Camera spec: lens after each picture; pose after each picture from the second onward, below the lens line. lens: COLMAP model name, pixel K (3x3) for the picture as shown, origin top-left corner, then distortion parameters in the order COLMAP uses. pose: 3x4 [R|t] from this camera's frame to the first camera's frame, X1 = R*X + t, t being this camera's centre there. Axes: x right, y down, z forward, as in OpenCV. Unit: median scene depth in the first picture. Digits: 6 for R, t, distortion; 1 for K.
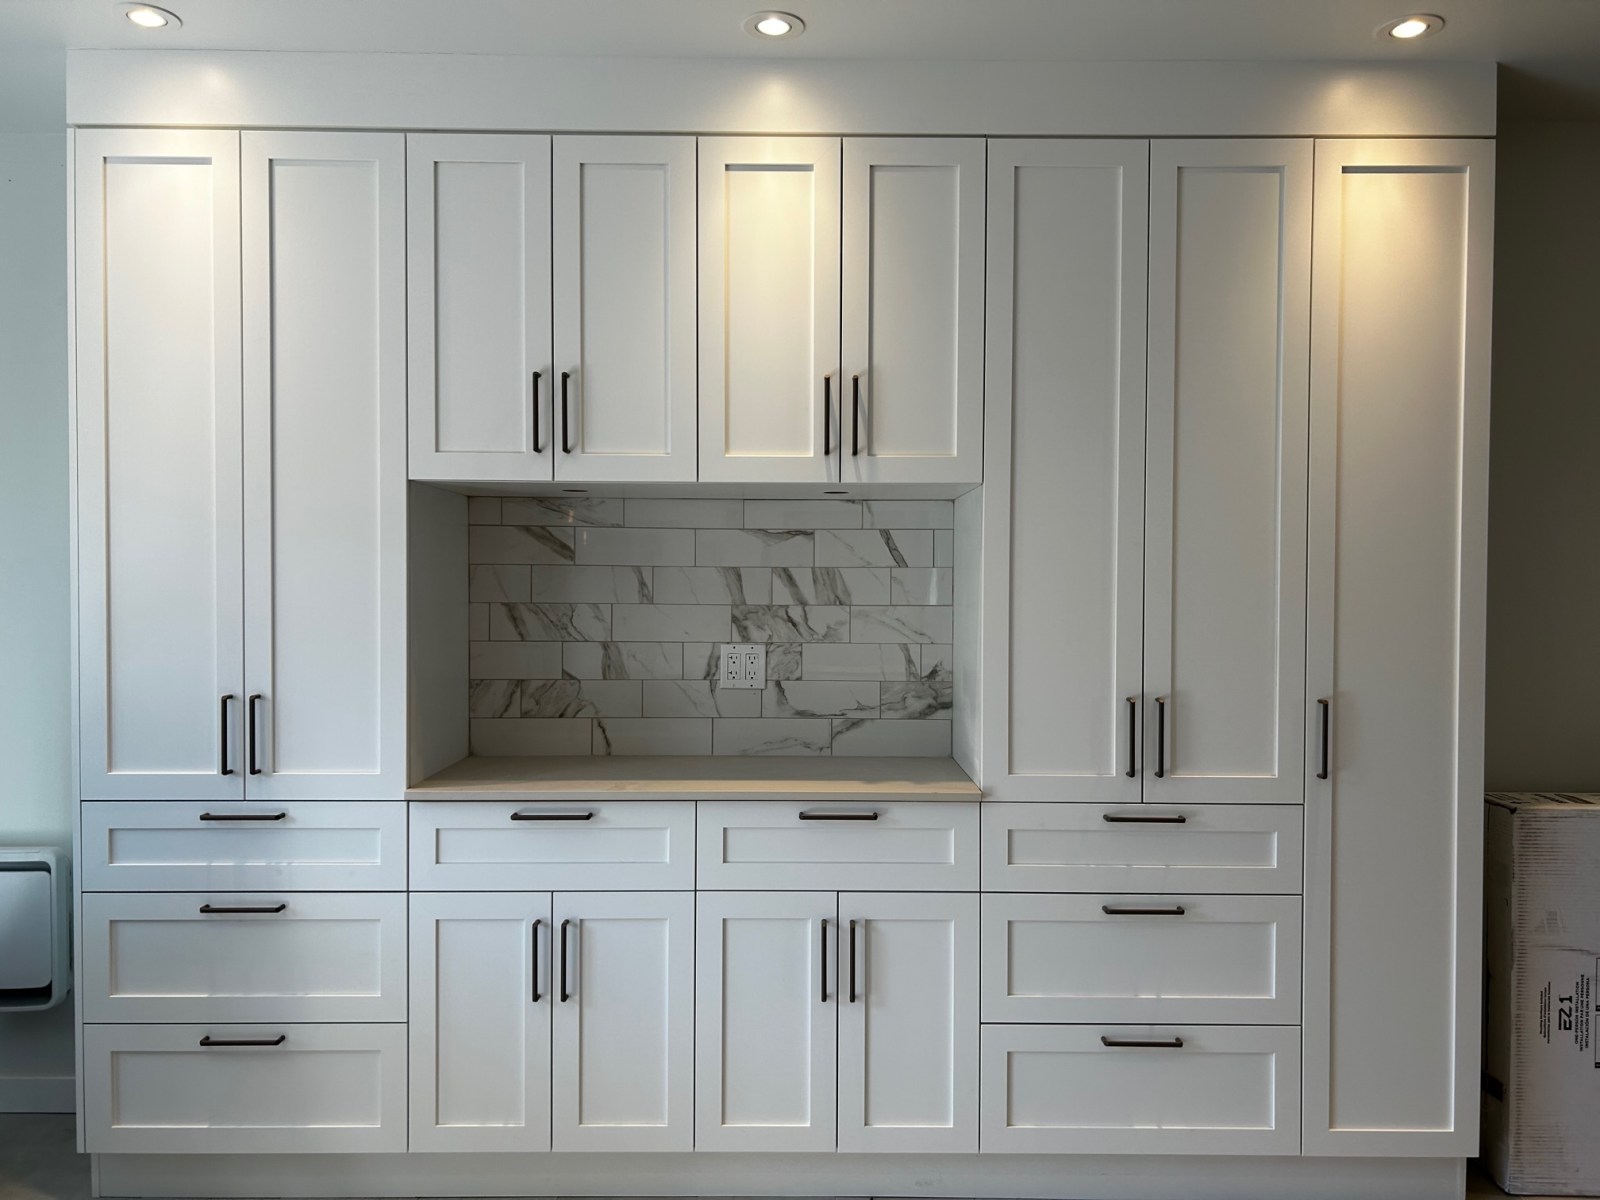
lens RADIAL K [[1212.5, 0, 803.2], [0, 1212.5, 606.3], [0, 0, 1]] dist [0.053678, -0.063327]
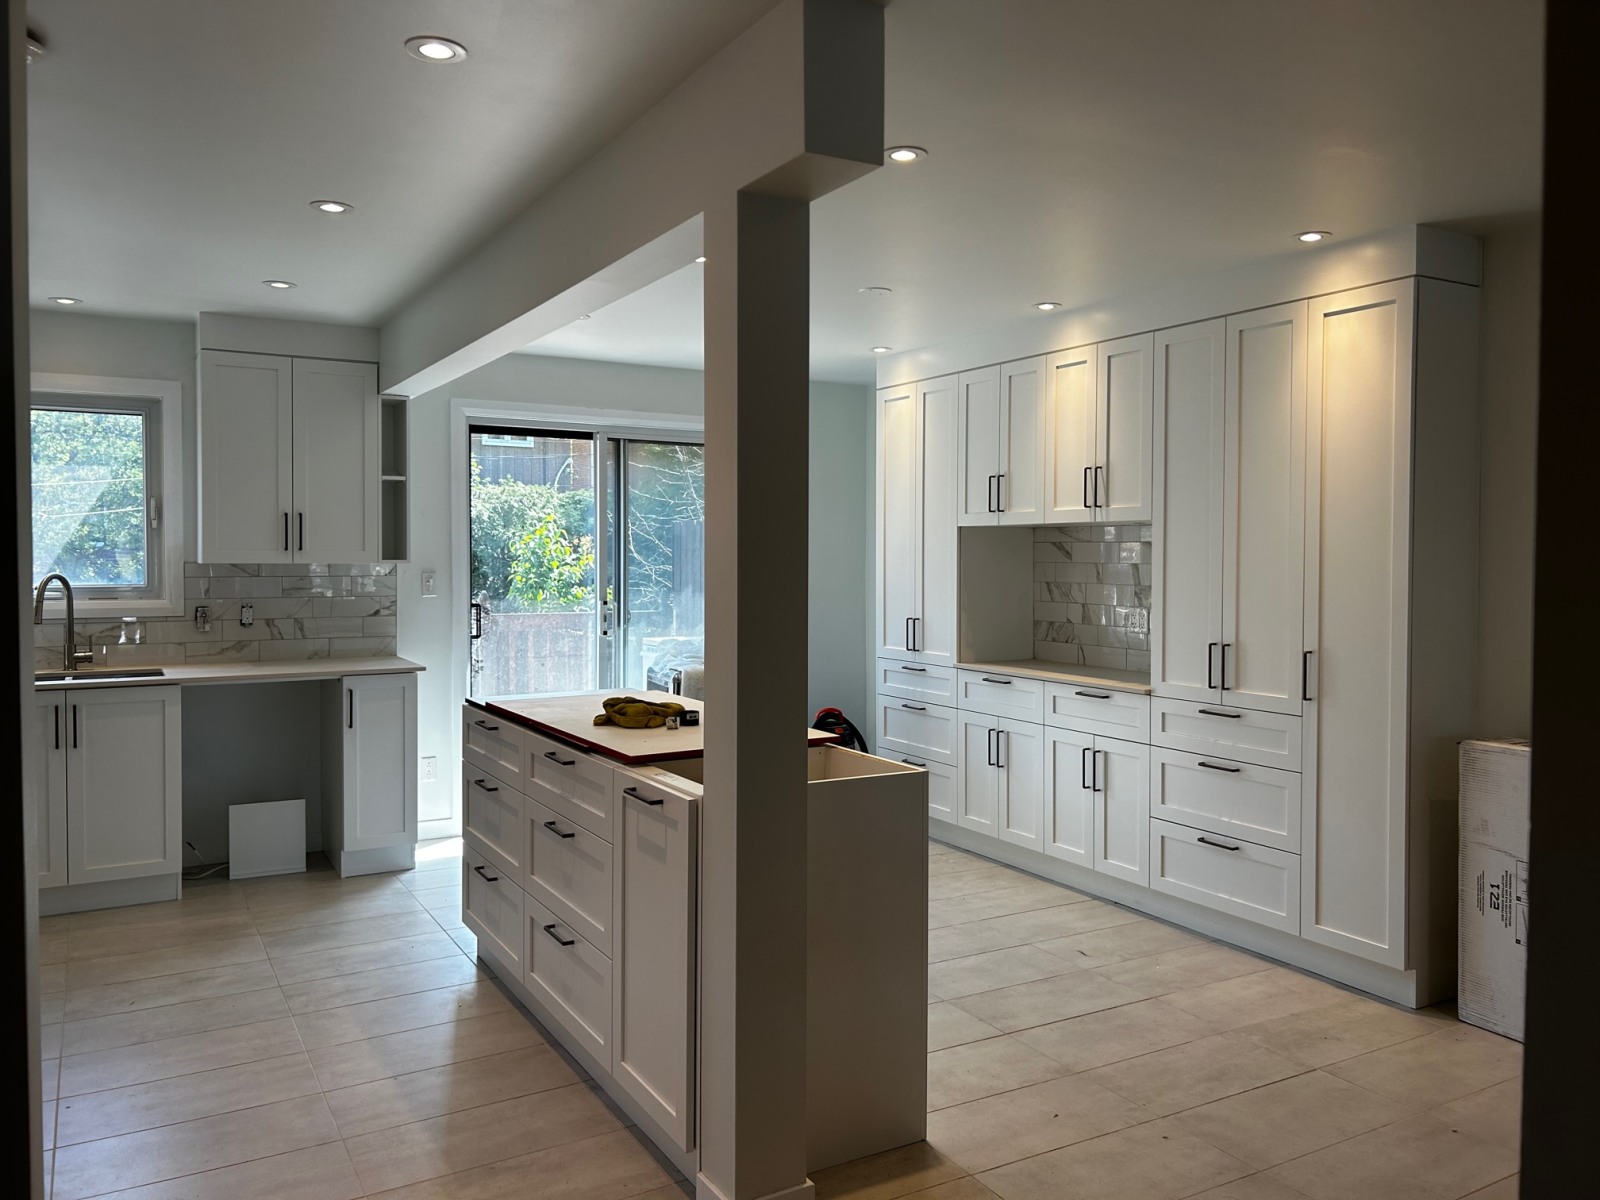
lens RADIAL K [[1212.5, 0, 807.1], [0, 1212.5, 589.7], [0, 0, 1]] dist [0.053678, -0.063327]
pose [[0.497235, 0.022601, -0.867321, 1.464277], [-0.018238, 0.999712, 0.015595, -0.015895], [0.867424, 0.008064, 0.497504, -0.352329]]
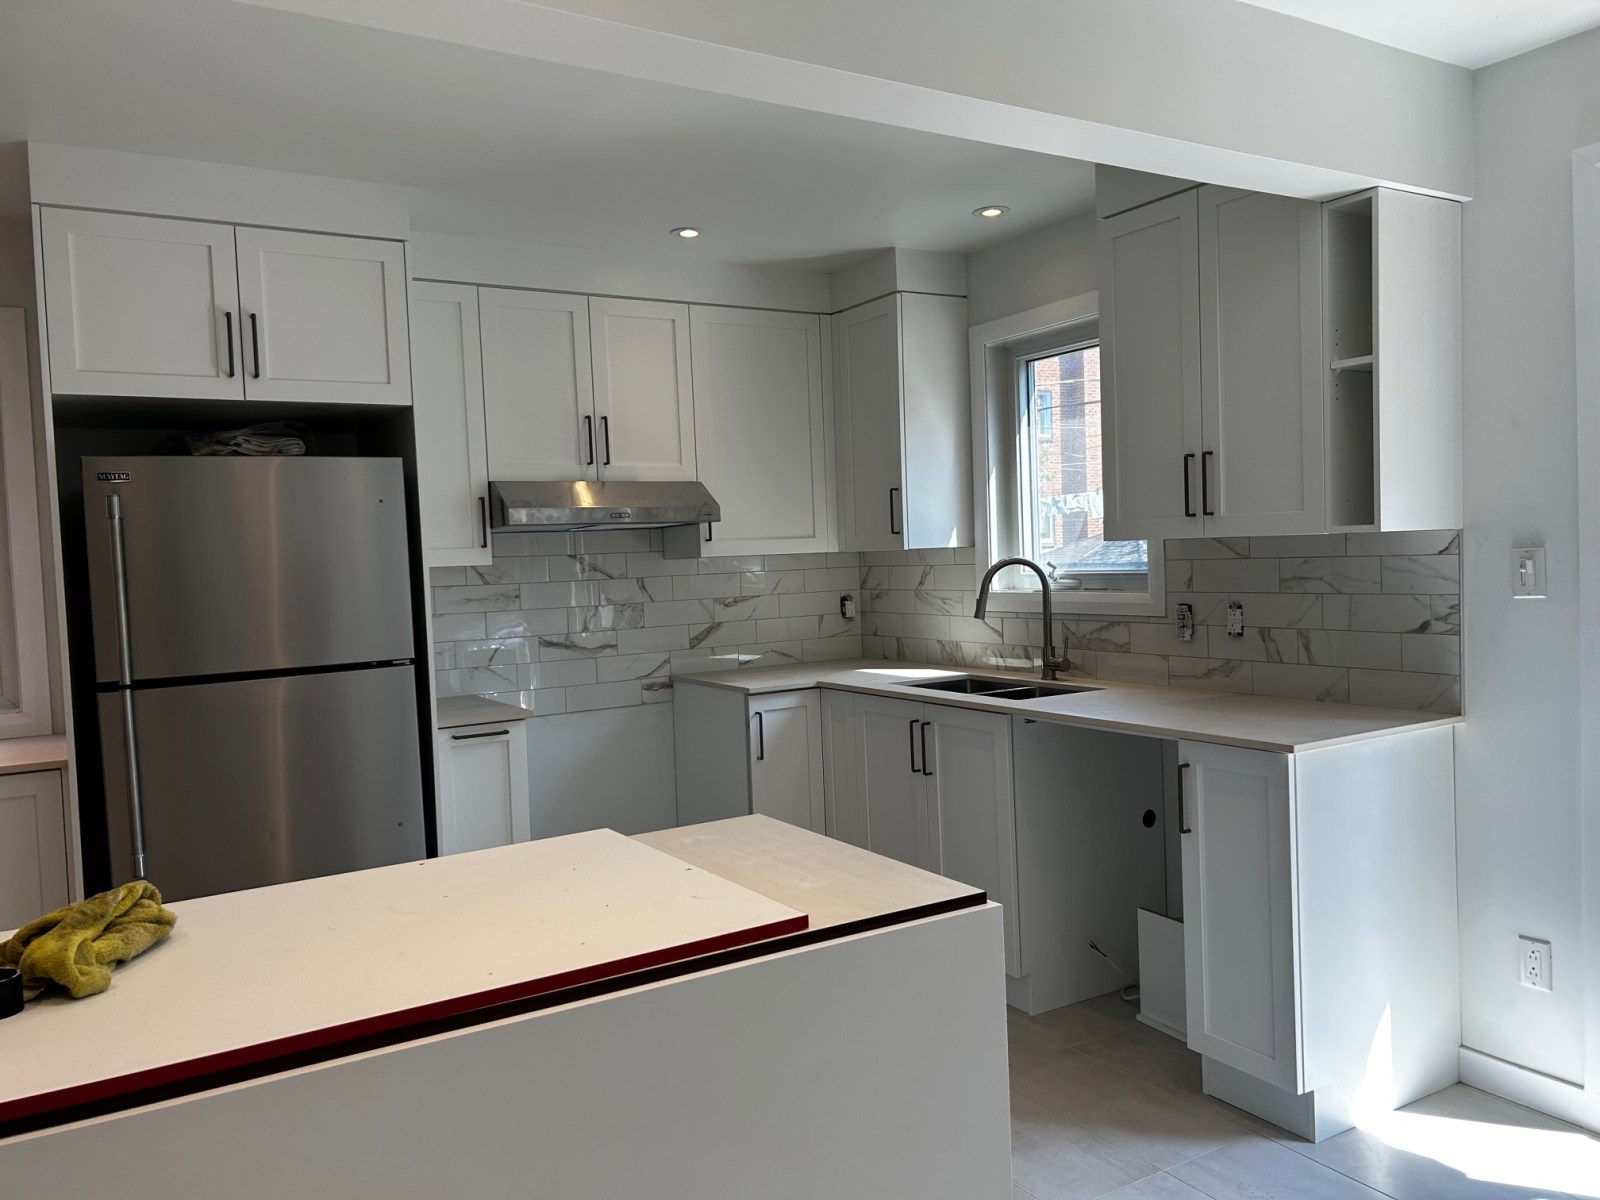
lens RADIAL K [[1212.5, 0, 801.3], [0, 1212.5, 602.1], [0, 0, 1]] dist [0.053678, -0.063327]
pose [[-0.861578, 0.045890, -0.505547, 0.196199], [0.020407, 0.998232, 0.055834, -0.024252], [0.507216, 0.037788, -0.860990, 0.788120]]
